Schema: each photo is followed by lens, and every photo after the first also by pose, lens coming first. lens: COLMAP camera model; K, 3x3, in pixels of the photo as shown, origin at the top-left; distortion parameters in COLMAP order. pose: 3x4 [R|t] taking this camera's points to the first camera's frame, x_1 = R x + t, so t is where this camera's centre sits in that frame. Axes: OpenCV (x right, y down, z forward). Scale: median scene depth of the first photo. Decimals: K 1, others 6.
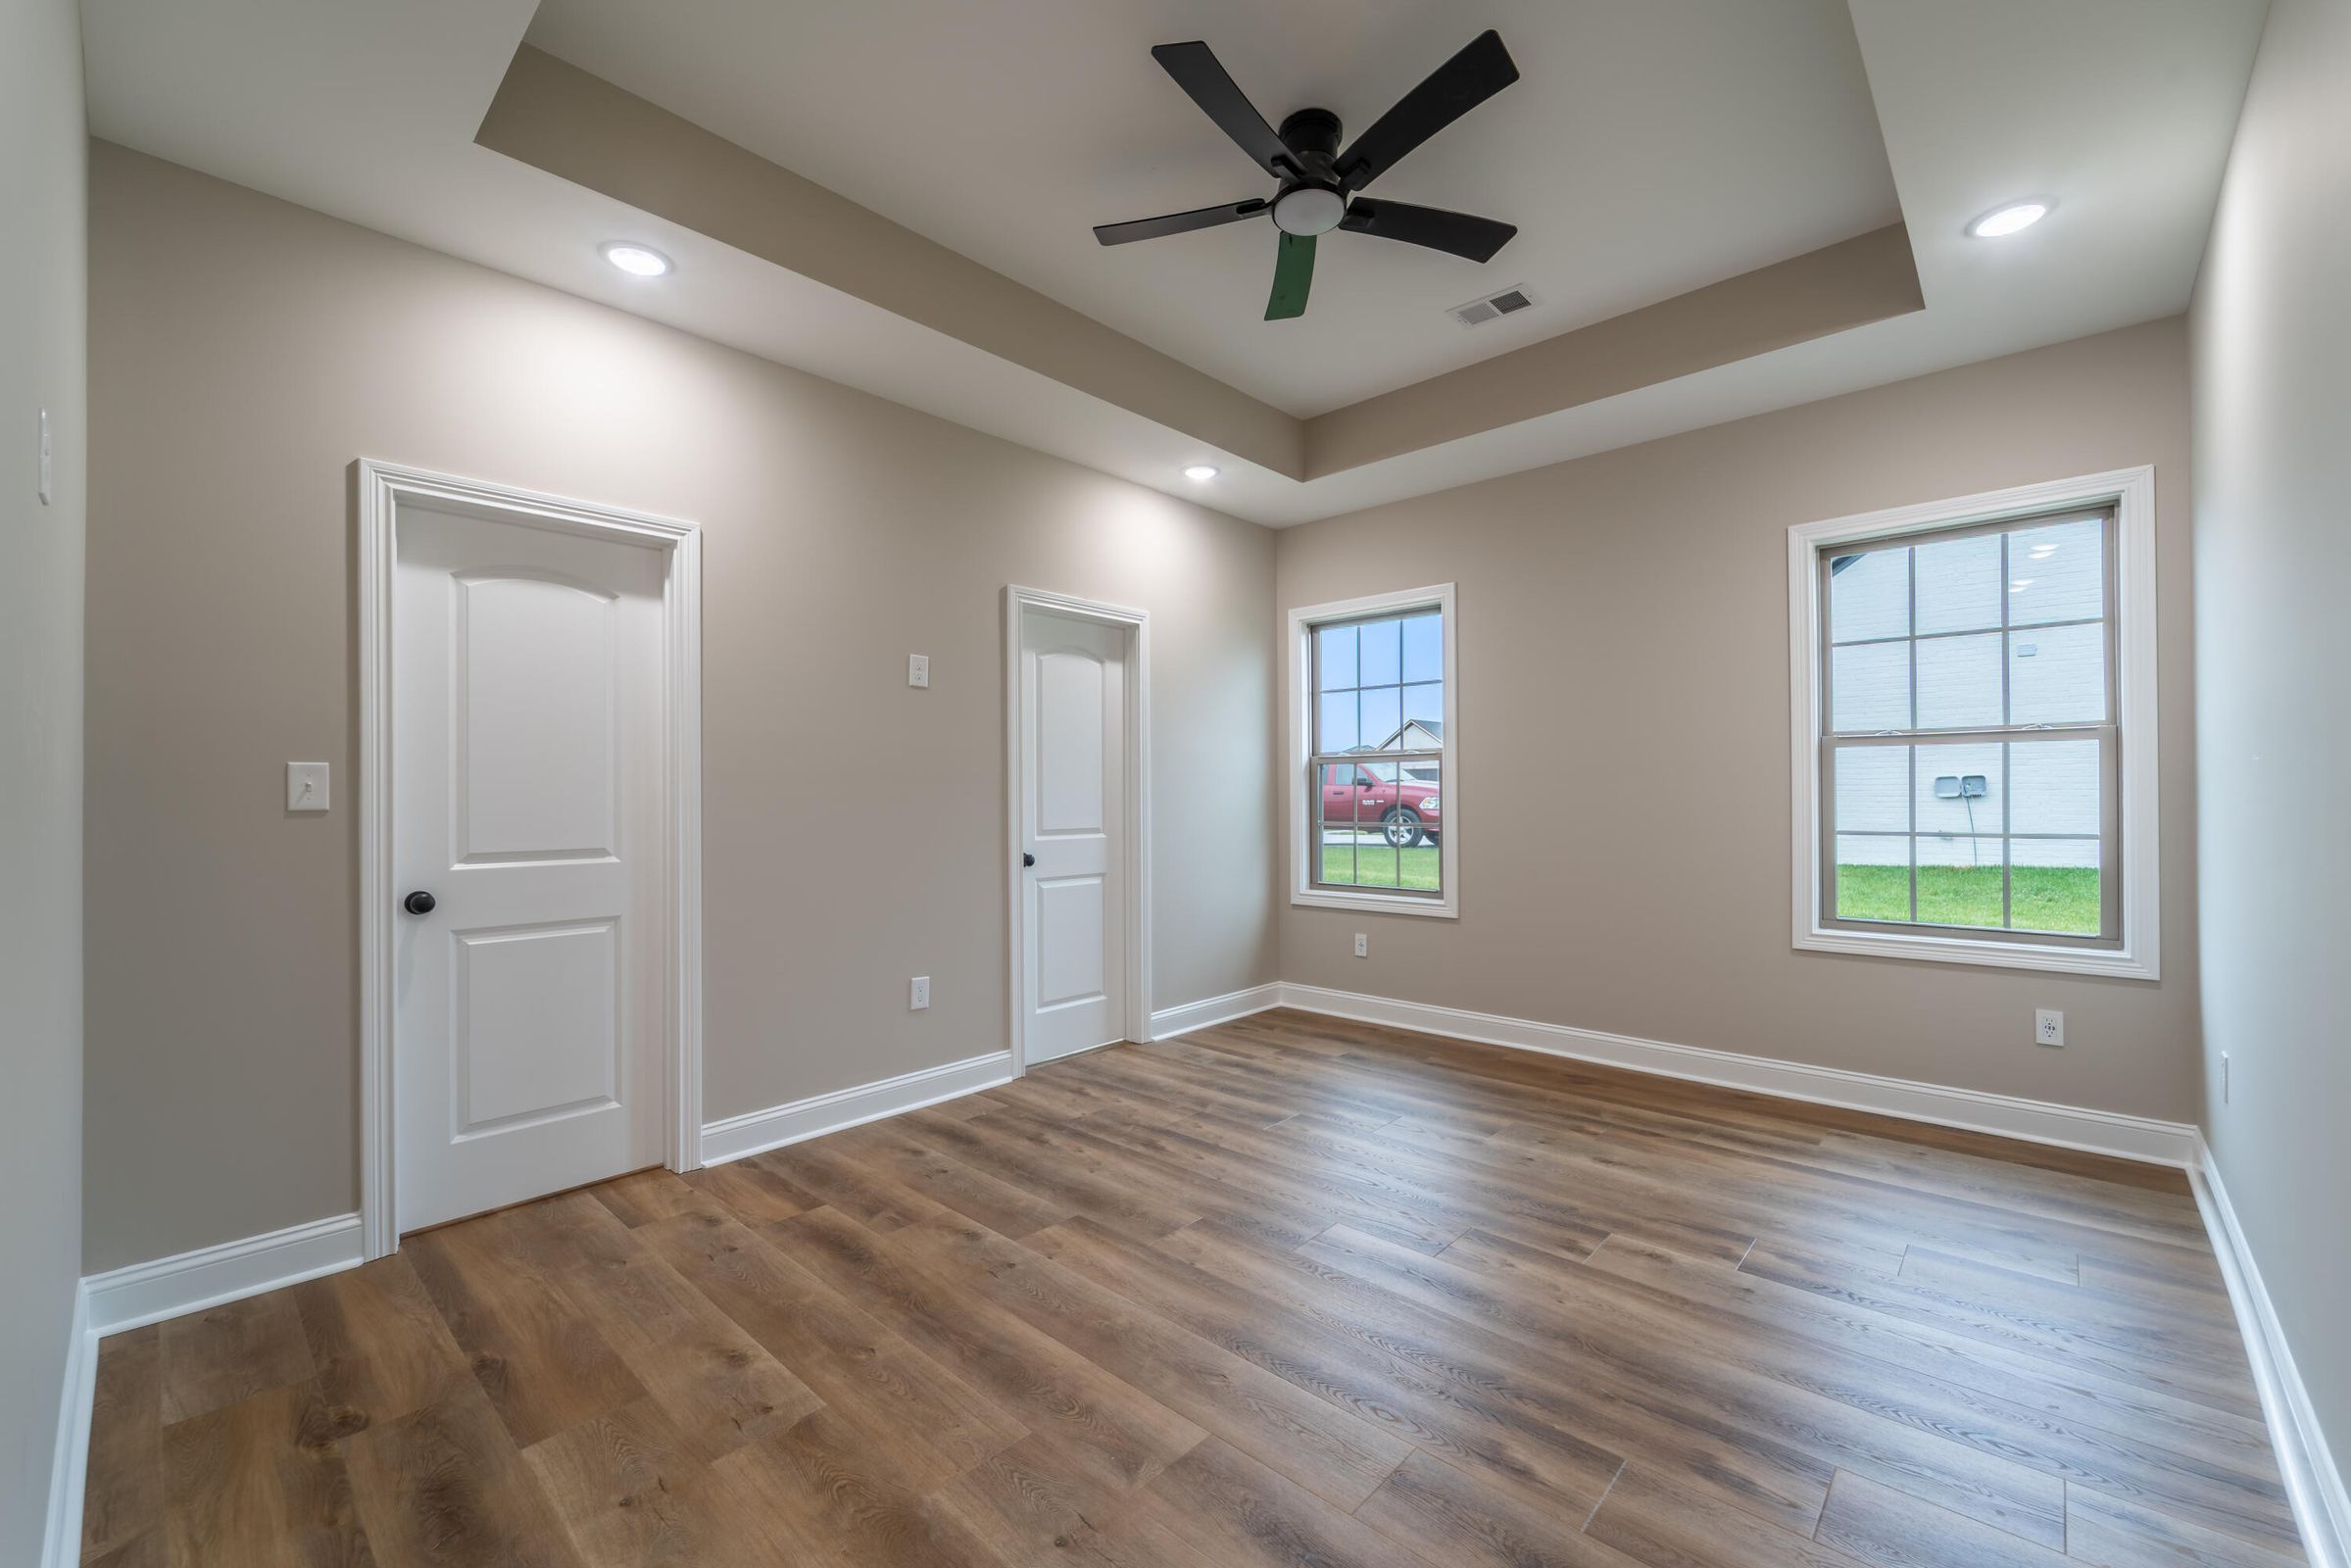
lens RADIAL K [[950.5, 0, 1169.4], [0, 950.5, 789.7], [0, 0, 1]] dist [0.004037, -0.003760]
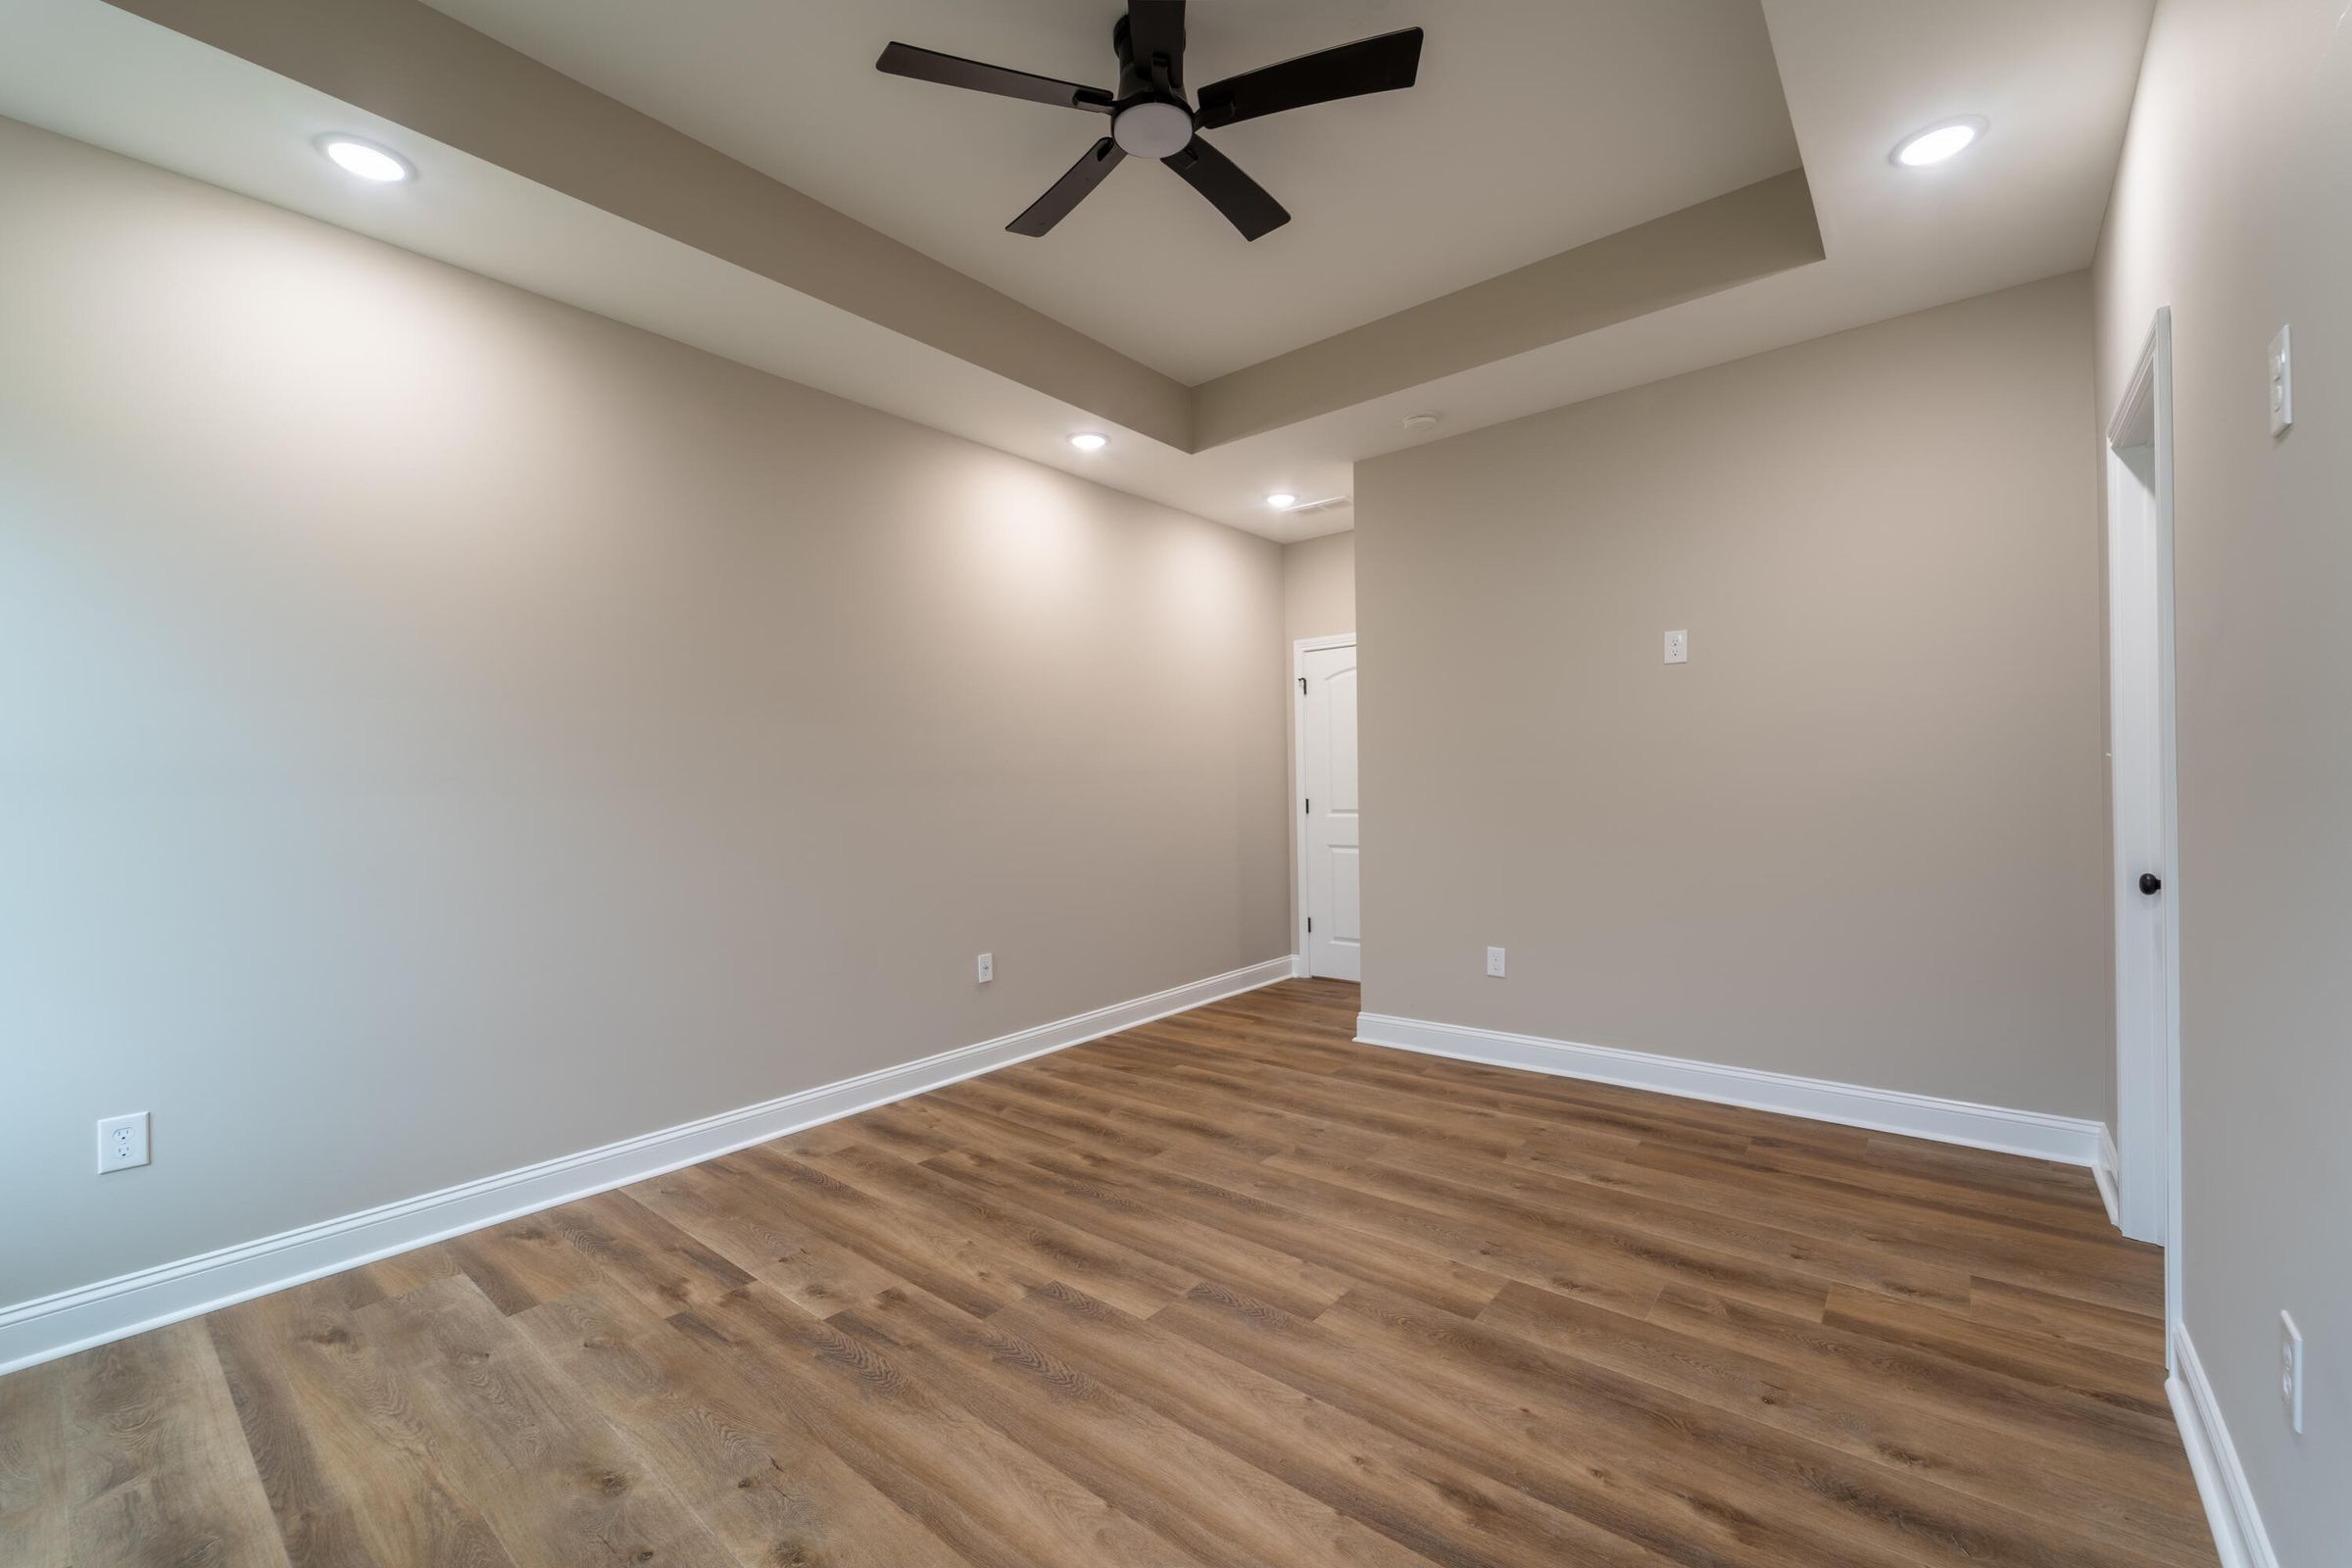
lens RADIAL K [[950.9, 0, 1171.5], [0, 950.9, 787.4], [0, 0, 1]] dist [0.004037, -0.003760]
pose [[-0.998008, 0.026268, -0.057367, 0.177447], [0.026429, 0.999649, -0.002059, 0.005715], [0.057293, -0.003571, -0.998351, 1.703514]]
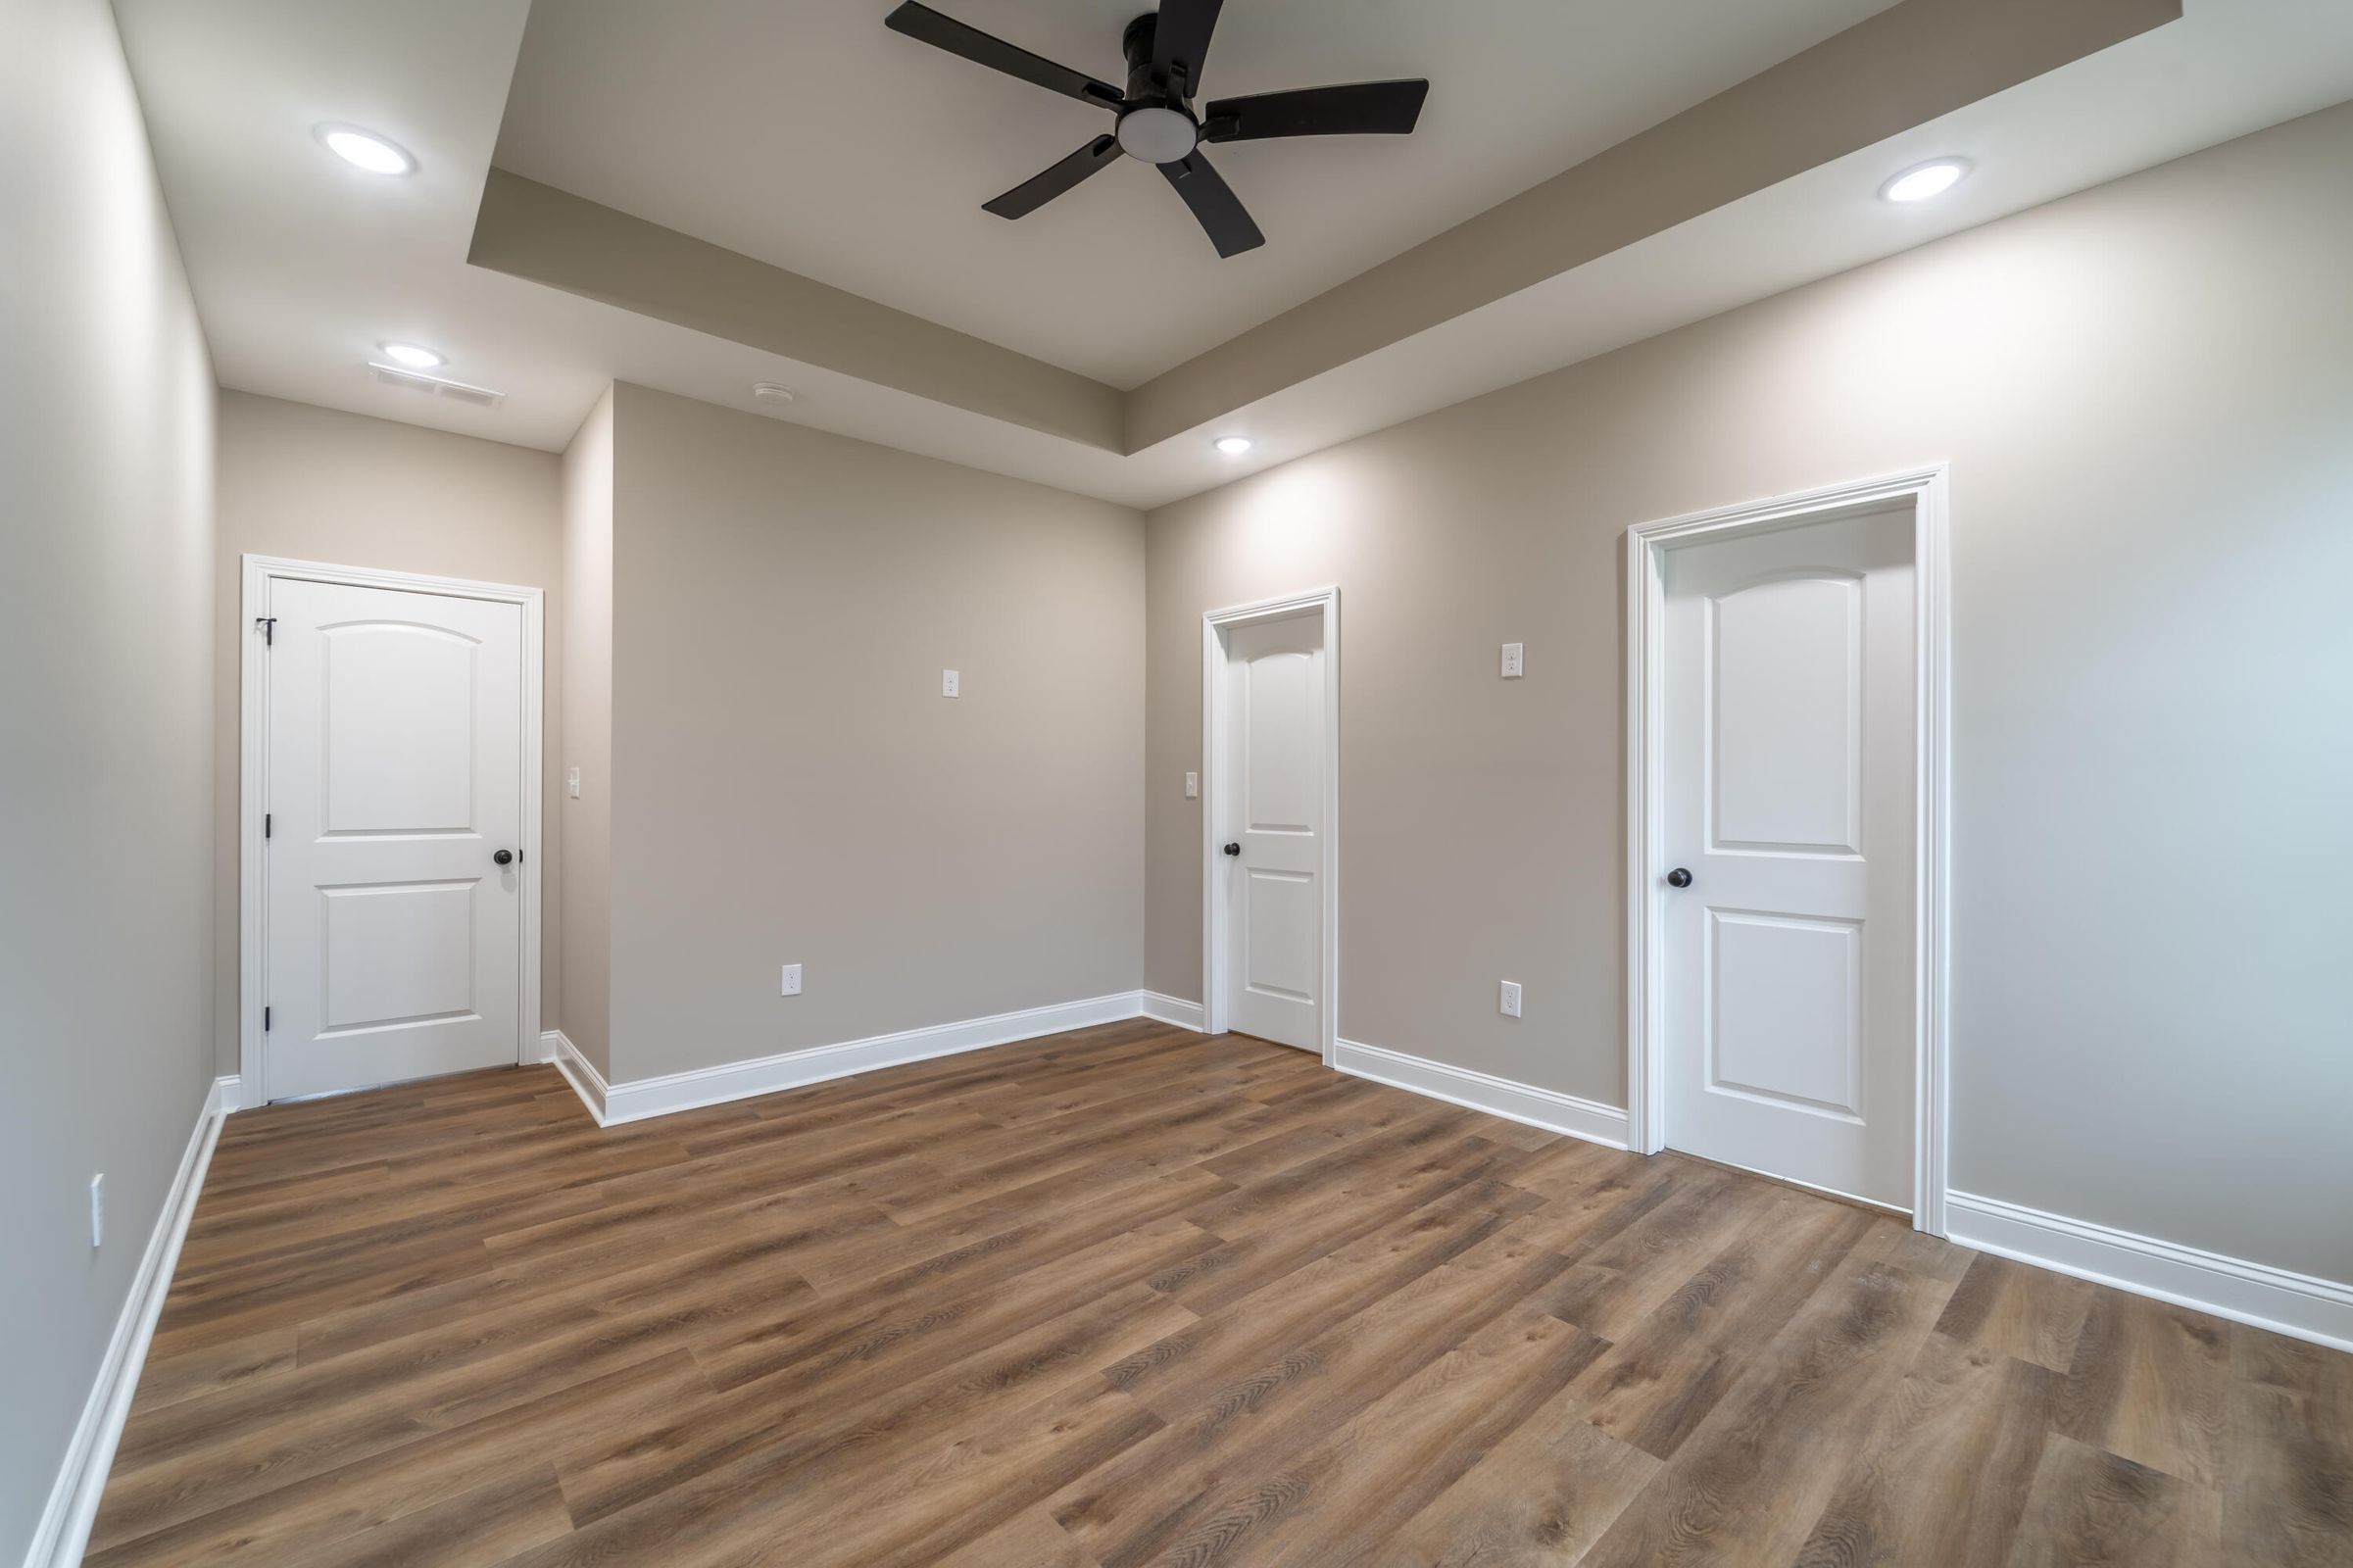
lens RADIAL K [[951.3, 0, 1194.0], [0, 951.3, 786.9], [0, 0, 1]] dist [0.004037, -0.003760]
pose [[-0.085320, 0.002755, -0.996350, 0.932628], [0.003318, 0.999991, 0.002481, -0.002148], [0.996348, -0.003094, -0.085328, 1.001740]]
